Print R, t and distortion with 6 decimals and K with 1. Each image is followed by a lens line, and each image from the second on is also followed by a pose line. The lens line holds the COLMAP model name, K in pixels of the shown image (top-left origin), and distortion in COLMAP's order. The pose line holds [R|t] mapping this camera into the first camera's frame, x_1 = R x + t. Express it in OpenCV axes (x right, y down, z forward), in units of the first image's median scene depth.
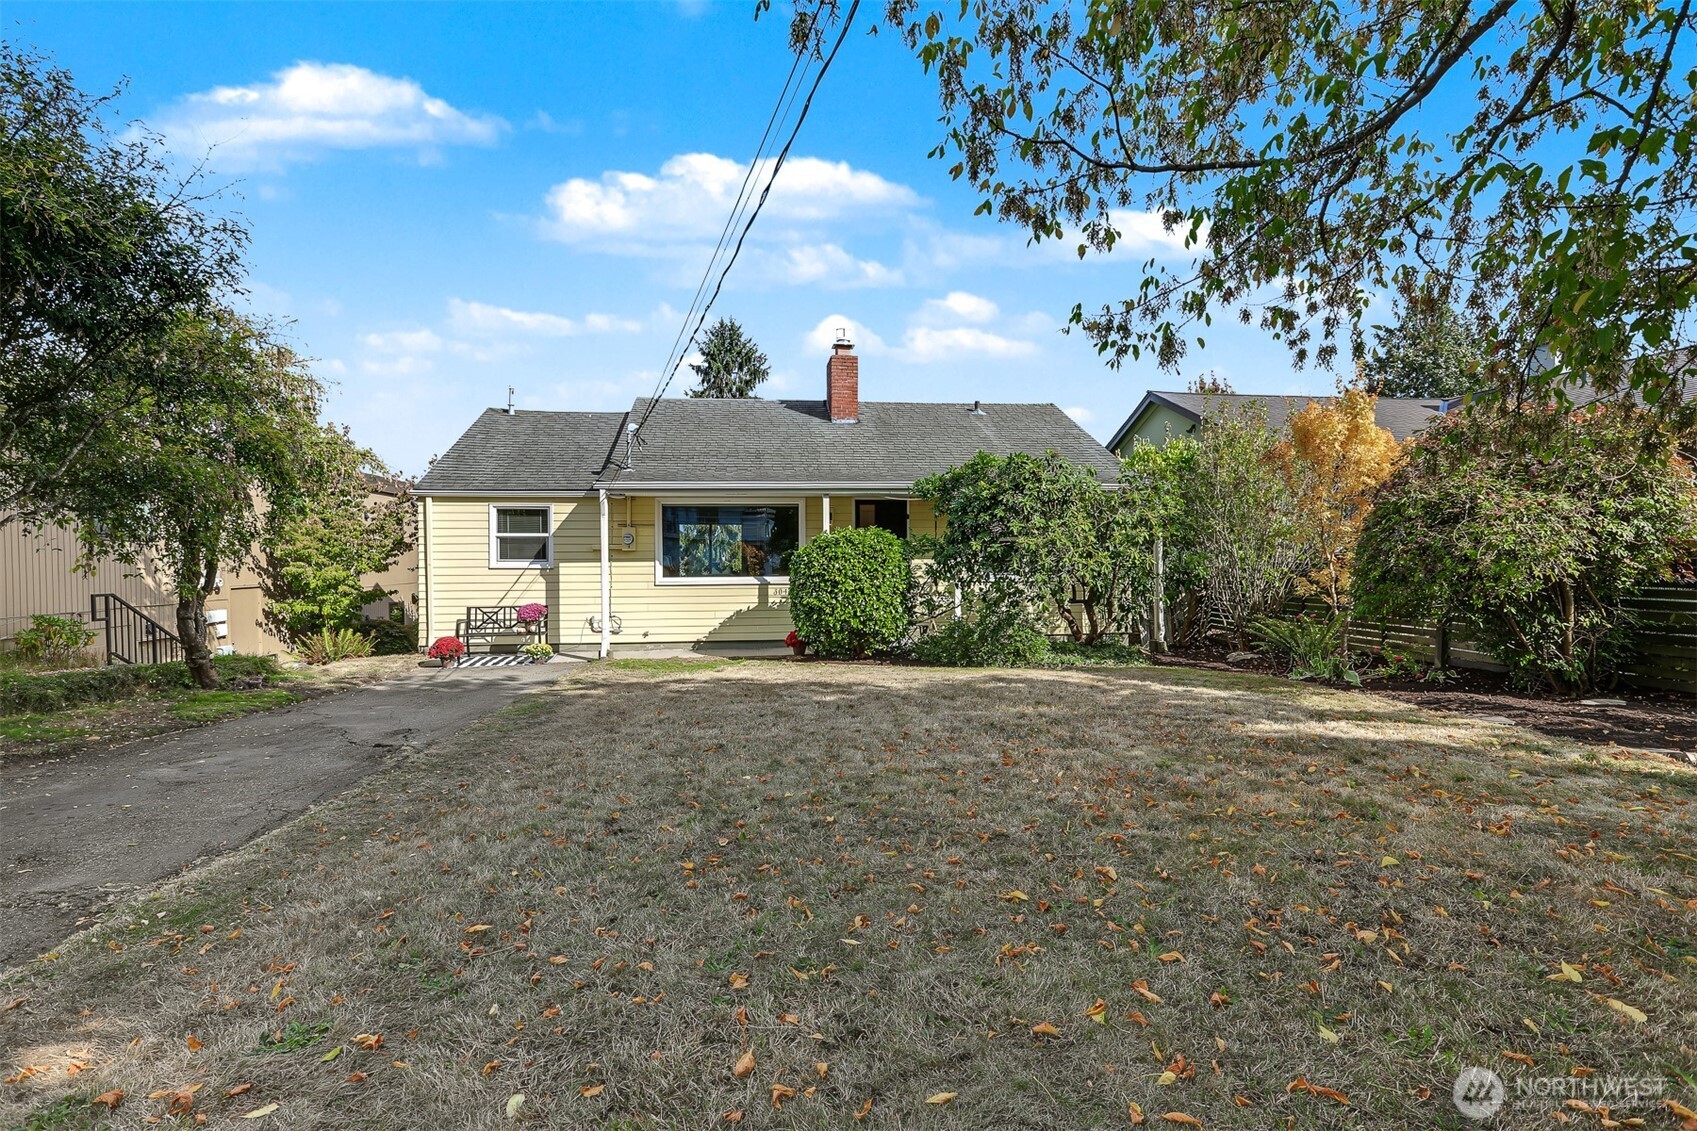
lens RADIAL K [[813.0, 0, 844.8], [0, 813.0, 563.3], [0, 0, 1]] dist [-0.015008, 0.005178]
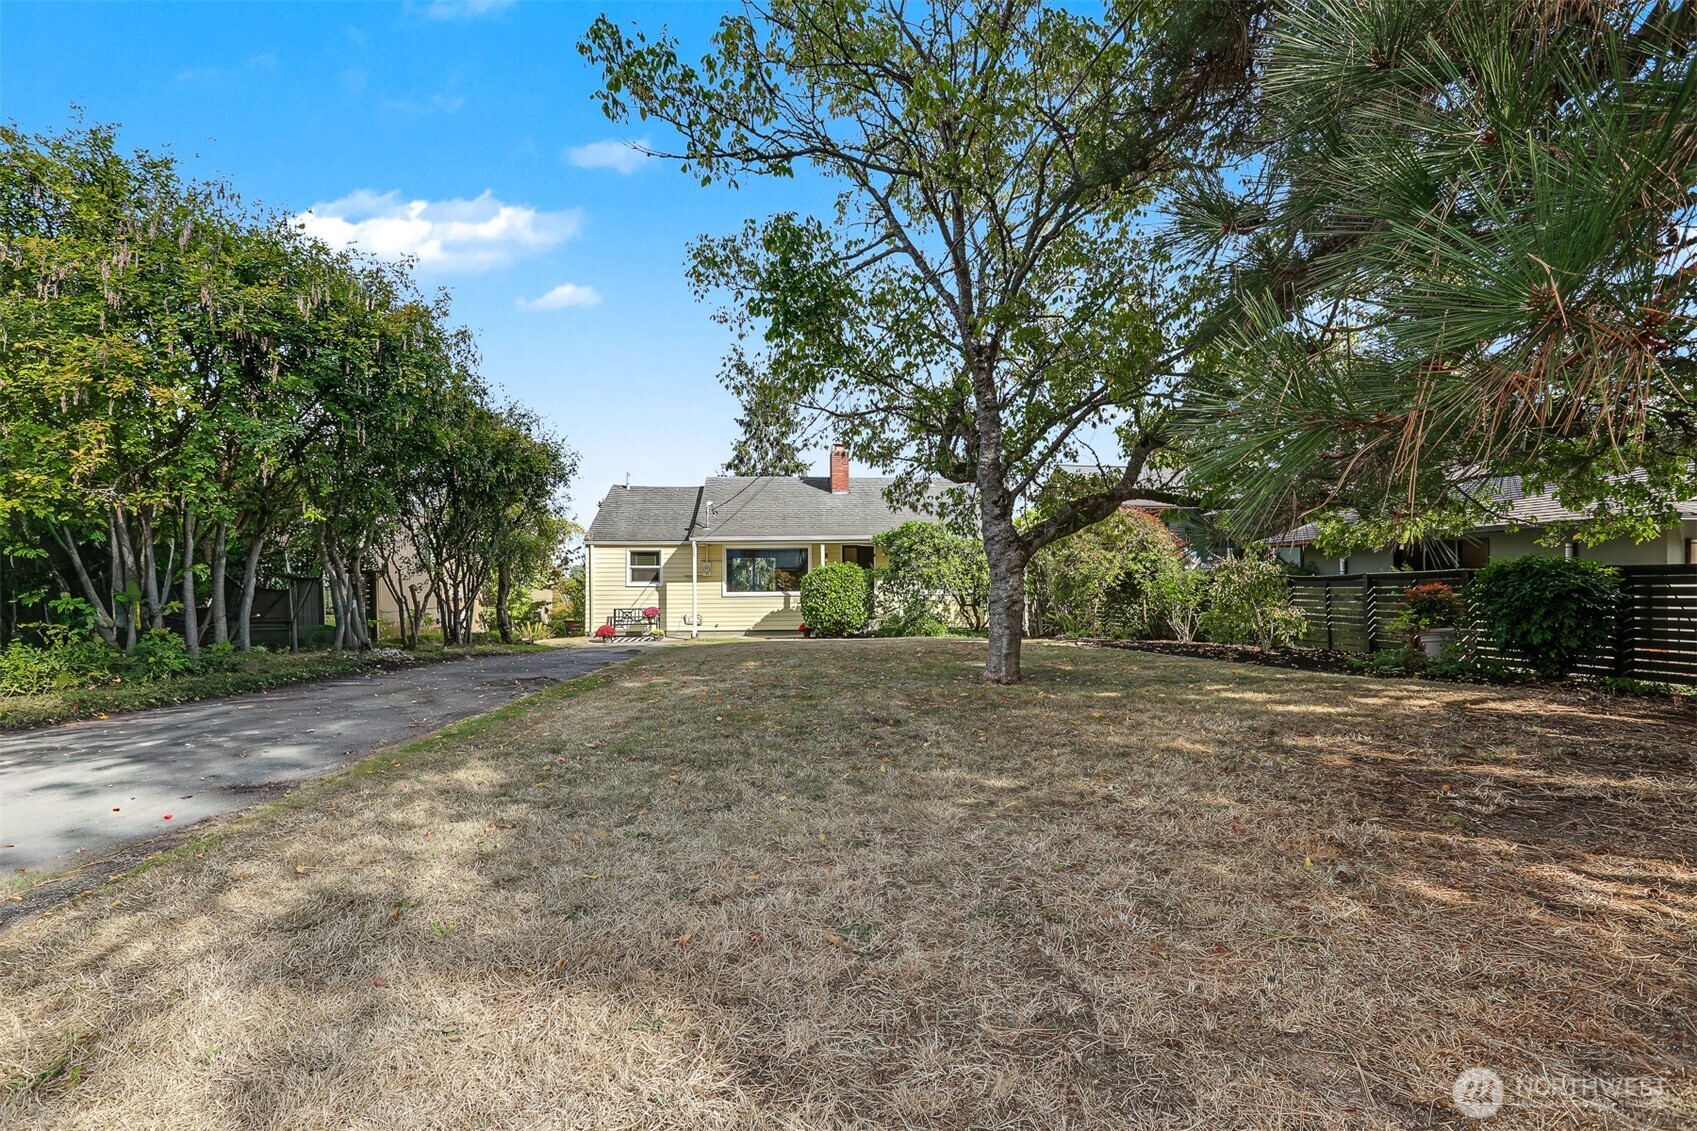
lens RADIAL K [[813.0, 0, 851.1], [0, 813.0, 569.7], [0, 0, 1]] dist [-0.015008, 0.005178]
pose [[0.999248, -0.001383, -0.038749, 0.100794], [0.000498, 0.999739, -0.022846, 0.010071], [0.038770, 0.022810, 0.998988, -0.688968]]
